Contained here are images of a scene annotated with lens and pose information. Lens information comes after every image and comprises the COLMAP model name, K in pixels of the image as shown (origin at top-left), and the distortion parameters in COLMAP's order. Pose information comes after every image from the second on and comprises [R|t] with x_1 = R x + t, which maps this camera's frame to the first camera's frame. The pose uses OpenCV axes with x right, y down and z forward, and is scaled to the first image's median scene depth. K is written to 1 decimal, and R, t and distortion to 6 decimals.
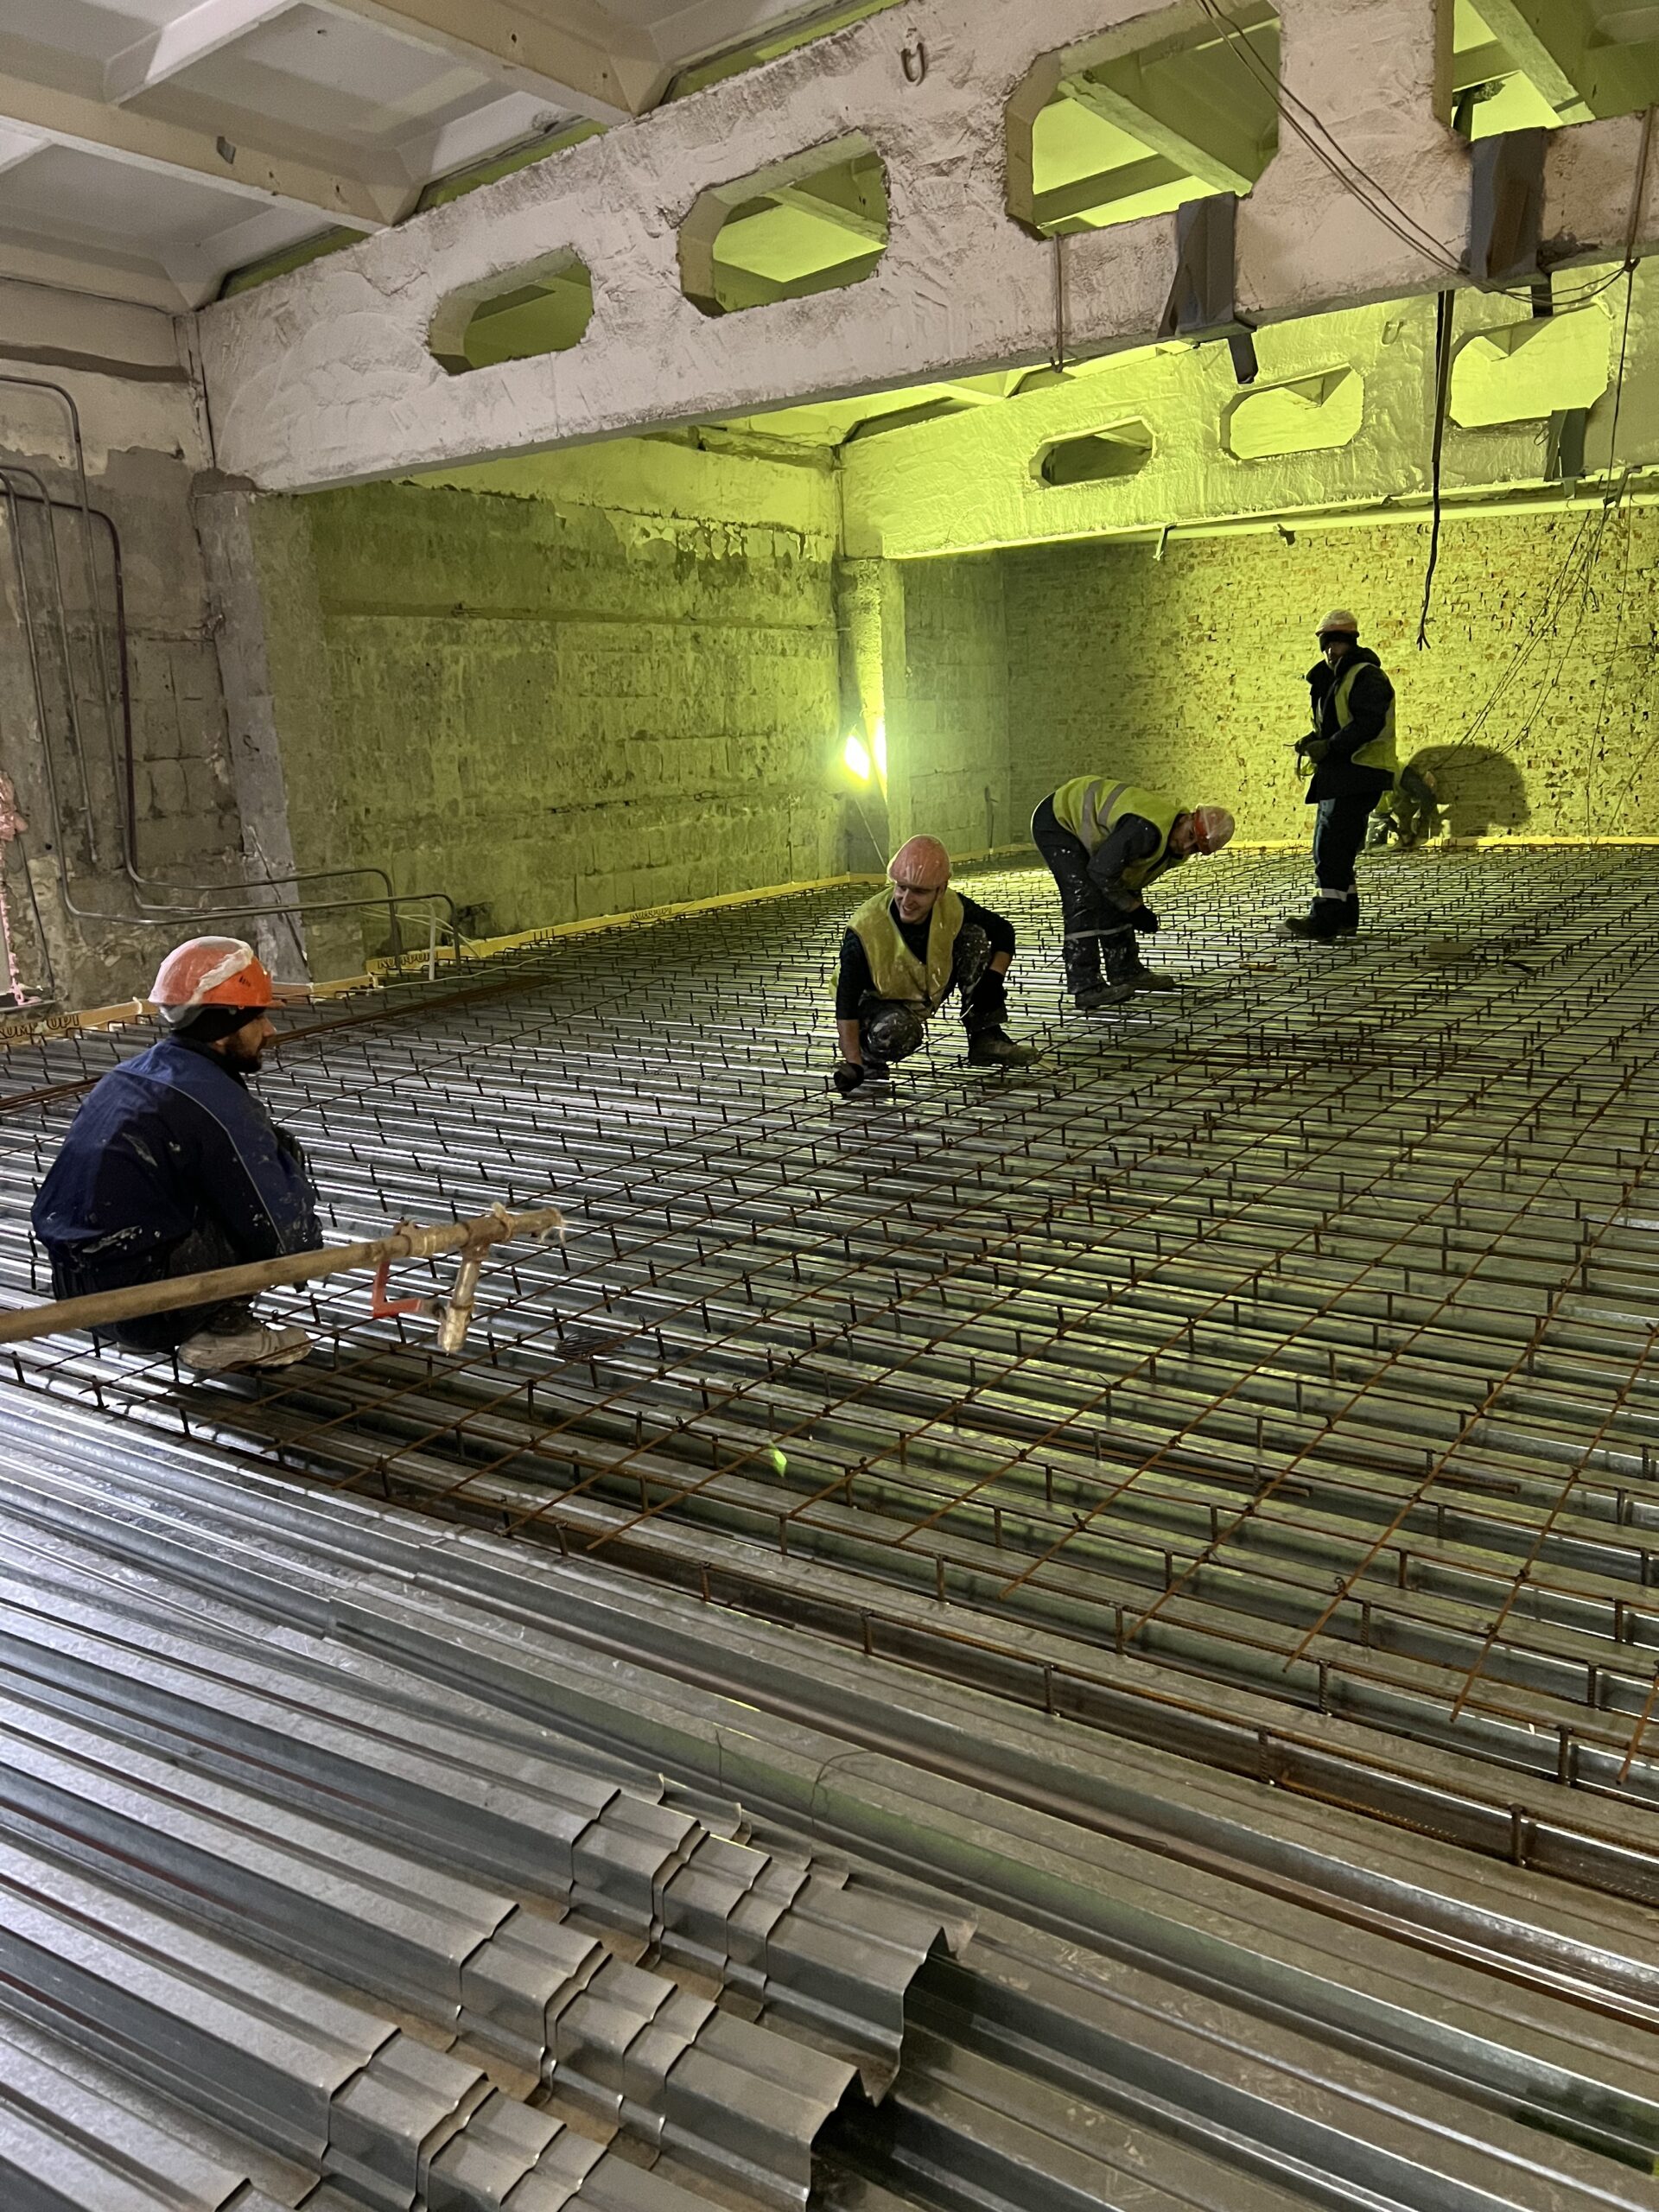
lens RADIAL K [[1654.4, 0, 829.5], [0, 1654.4, 1106.0], [0, 0, 1]] dist [0.007438, 0.004643]
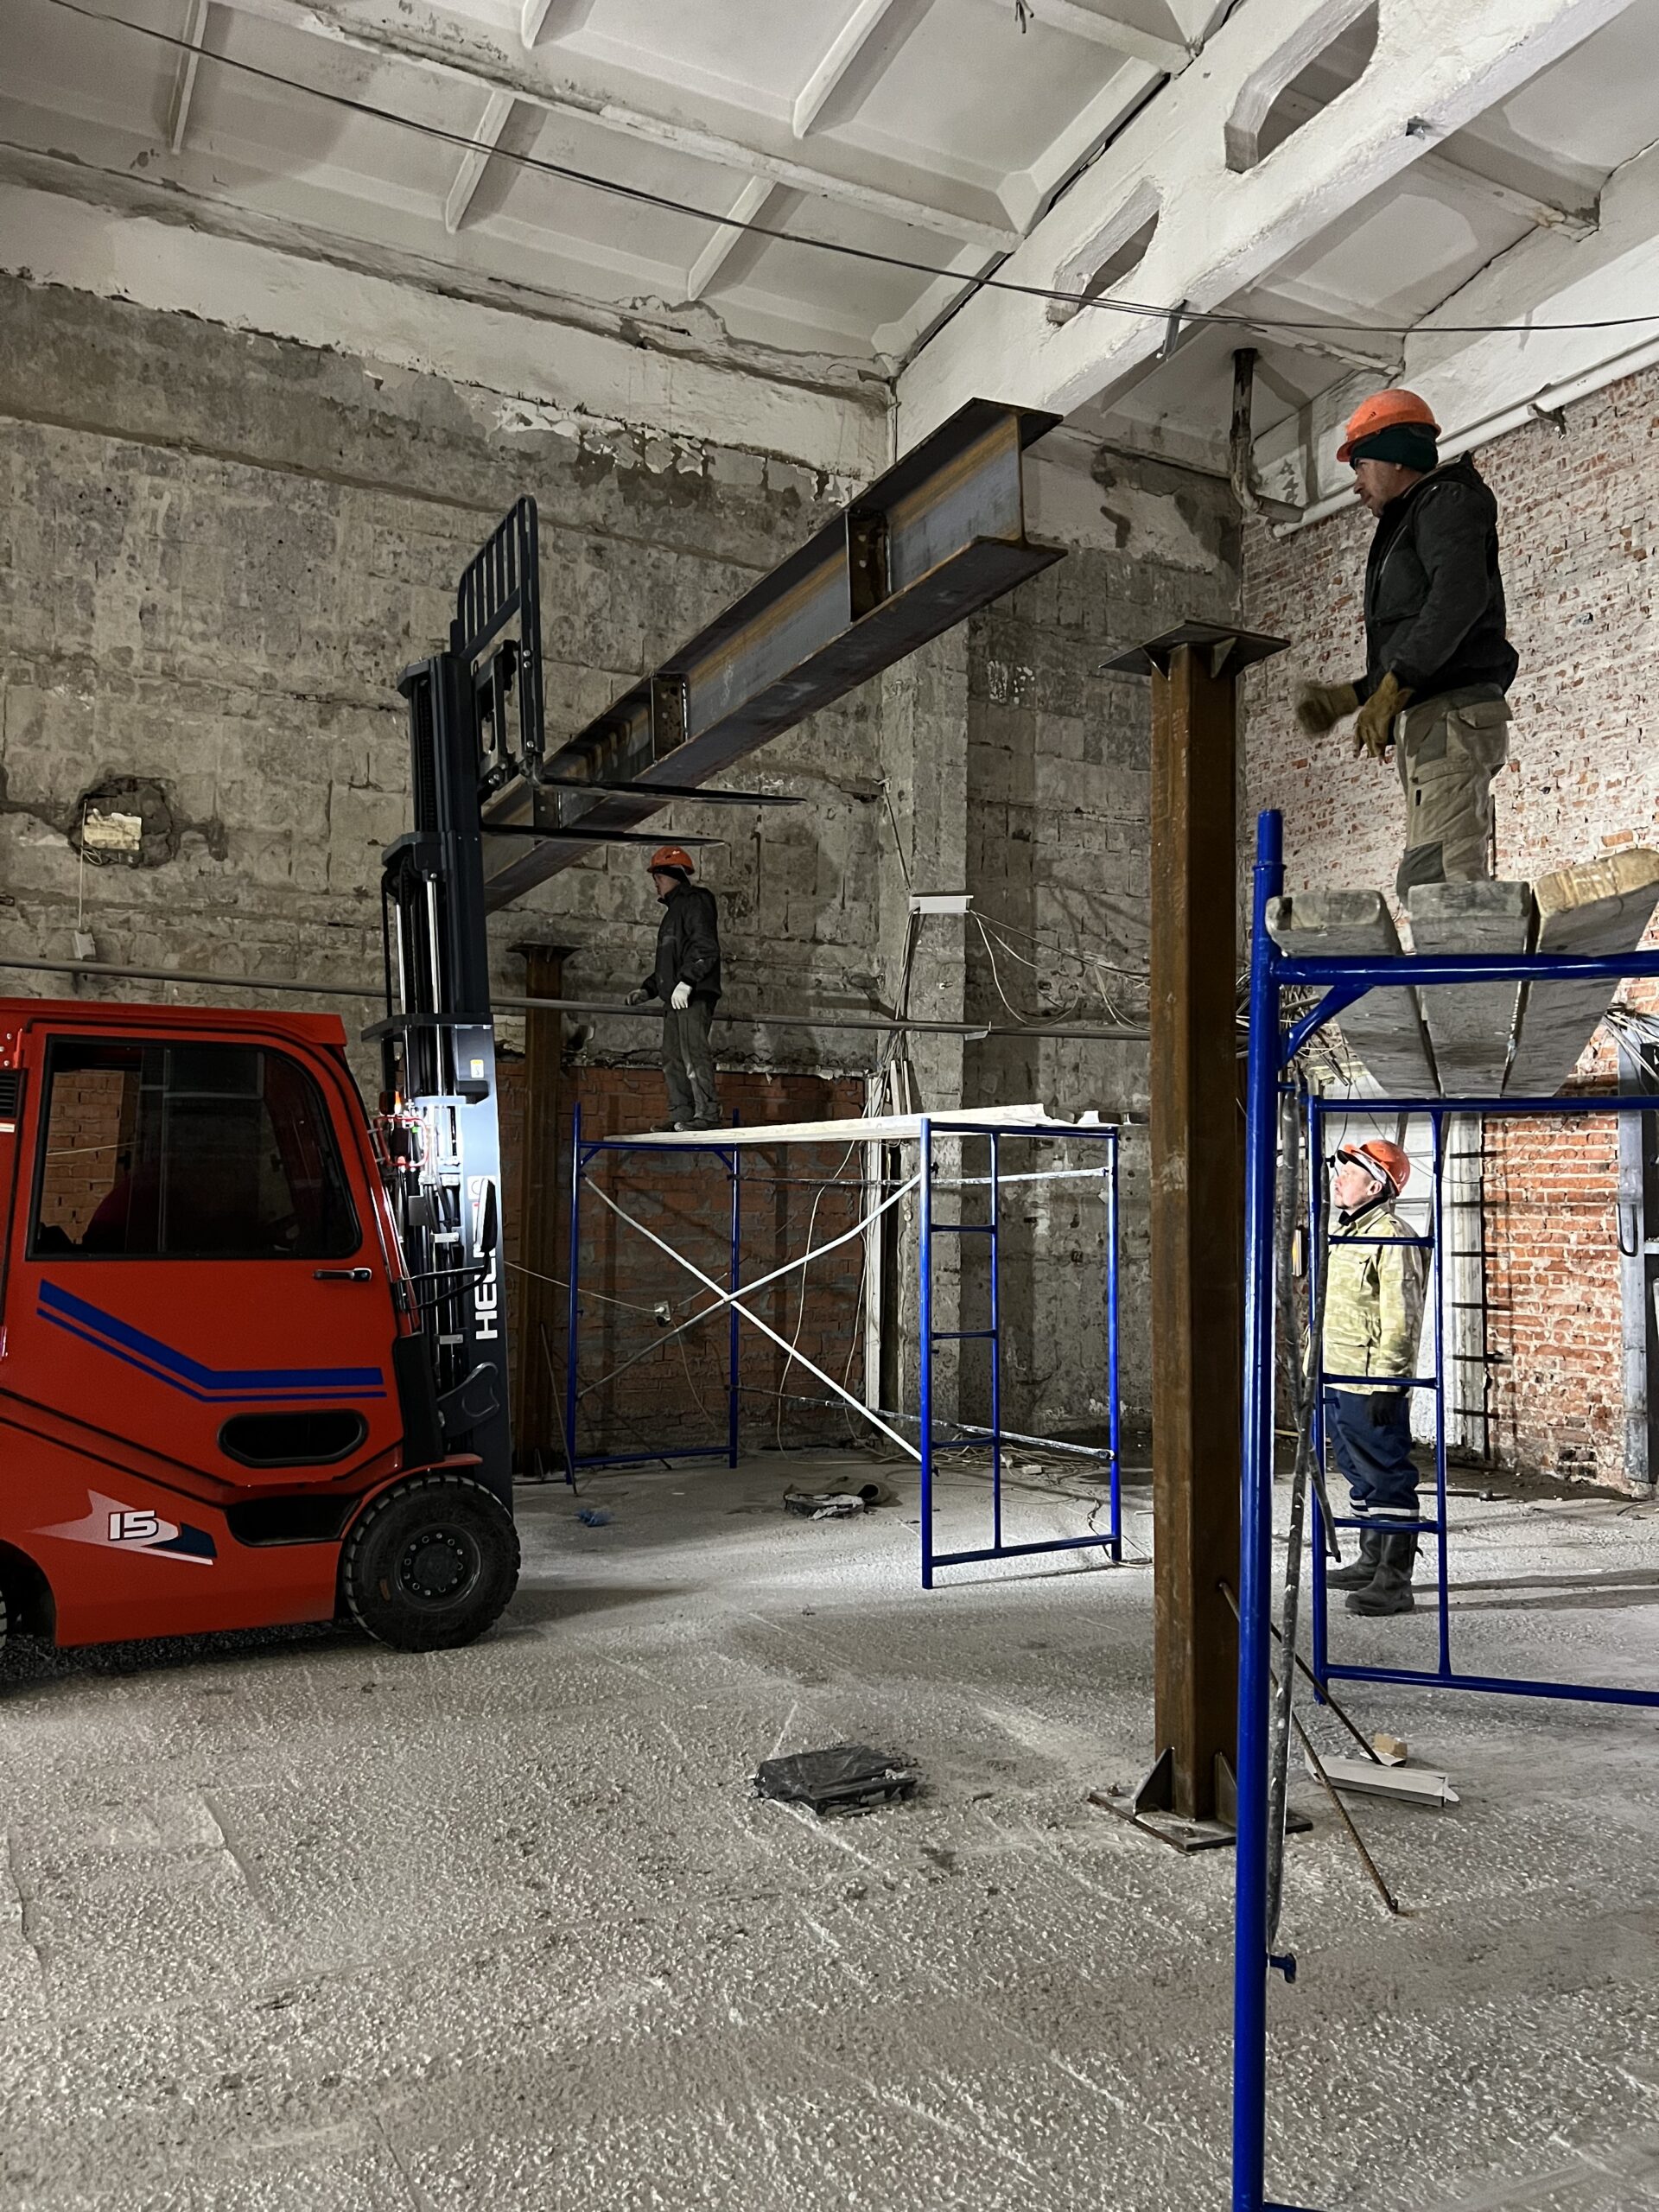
lens RADIAL K [[1654.4, 0, 829.5], [0, 1654.4, 1106.0], [0, 0, 1]] dist [0.007438, 0.004643]
pose [[0.871374, 0.026723, -0.489892, 0.437969], [-0.159387, 0.959774, -0.231148, 0.152507], [0.464008, 0.279498, 0.840581, 0.464323]]
